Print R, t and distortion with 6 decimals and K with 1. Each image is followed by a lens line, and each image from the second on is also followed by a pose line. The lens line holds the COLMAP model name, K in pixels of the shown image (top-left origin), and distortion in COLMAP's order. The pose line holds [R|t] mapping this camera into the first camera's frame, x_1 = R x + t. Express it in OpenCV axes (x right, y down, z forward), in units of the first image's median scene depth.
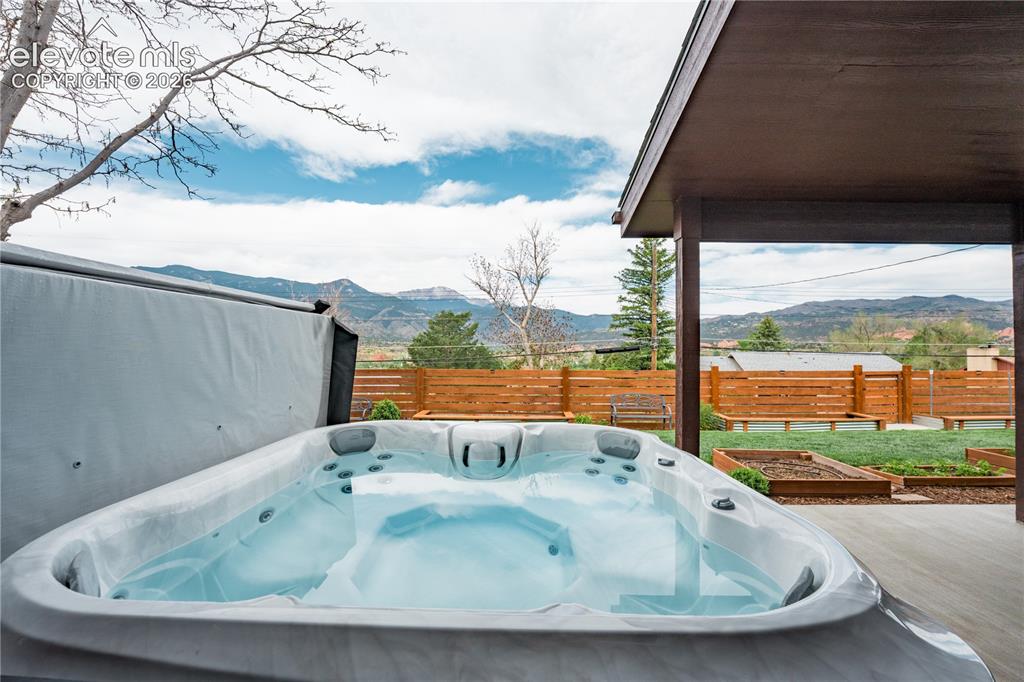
lens RADIAL K [[415.3, 0, 512.3], [0, 415.3, 339.8], [0, 0, 1]] dist [-0.026860, 0.002902]
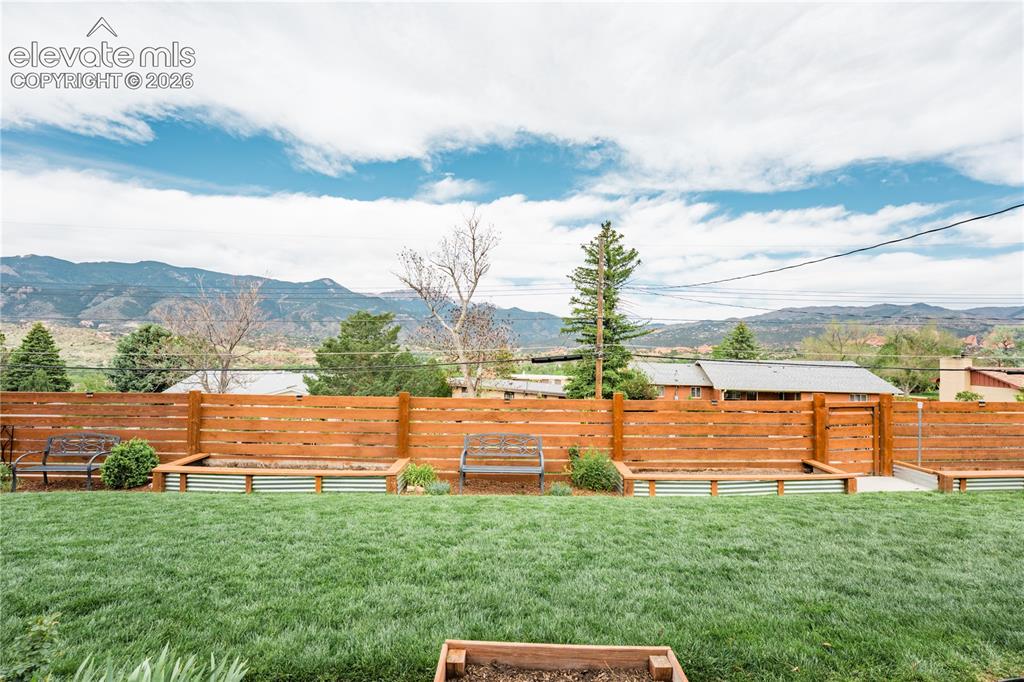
lens RADIAL K [[415.3, 0, 513.6], [0, 415.3, 336.2], [0, 0, 1]] dist [-0.026860, 0.002902]
pose [[0.999079, 0.010975, 0.041487, 0.118399], [-0.010367, 0.999836, -0.014840, -0.008604], [-0.041643, 0.014397, 0.999029, 0.128097]]
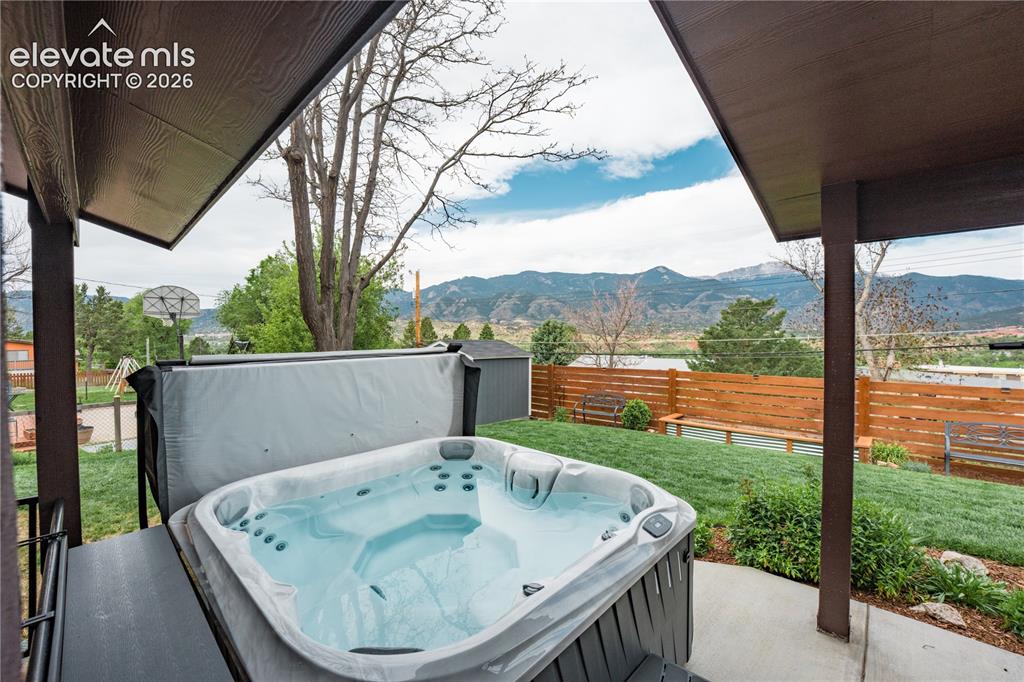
lens RADIAL K [[415.3, 0, 508.9], [0, 415.3, 343.0], [0, 0, 1]] dist [-0.026860, 0.002902]
pose [[0.739219, 0.001734, -0.673463, 0.063277], [0.024715, 0.999253, 0.029702, -0.013909], [0.673011, -0.038601, 0.738624, 0.012472]]
